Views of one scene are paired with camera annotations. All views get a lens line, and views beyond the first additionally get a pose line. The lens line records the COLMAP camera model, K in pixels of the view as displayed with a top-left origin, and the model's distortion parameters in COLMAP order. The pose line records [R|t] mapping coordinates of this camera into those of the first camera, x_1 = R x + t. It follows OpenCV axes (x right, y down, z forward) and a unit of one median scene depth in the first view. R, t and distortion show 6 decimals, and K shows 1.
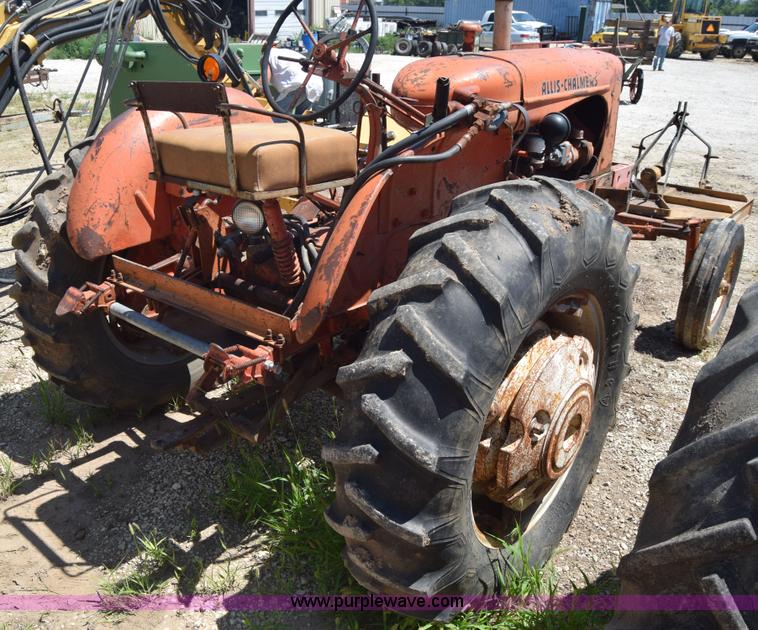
lens RADIAL K [[745.8, 0, 314.5], [0, 745.8, 312.3], [0, 0, 1]] dist [-0.092632, 0.041073]
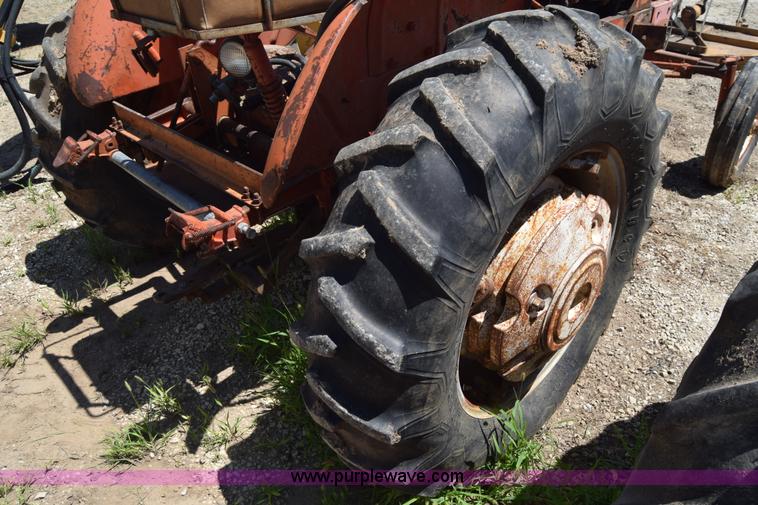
lens RADIAL K [[597.8, 0, 379.0], [0, 597.8, 252.5], [0, 0, 1]] dist [-0.102191, 0.051636]
pose [[0.999179, 0.005161, -0.040182, 0.116105], [0.002877, 0.980309, 0.197446, -0.036621], [0.040410, -0.197400, 0.979490, 0.253147]]
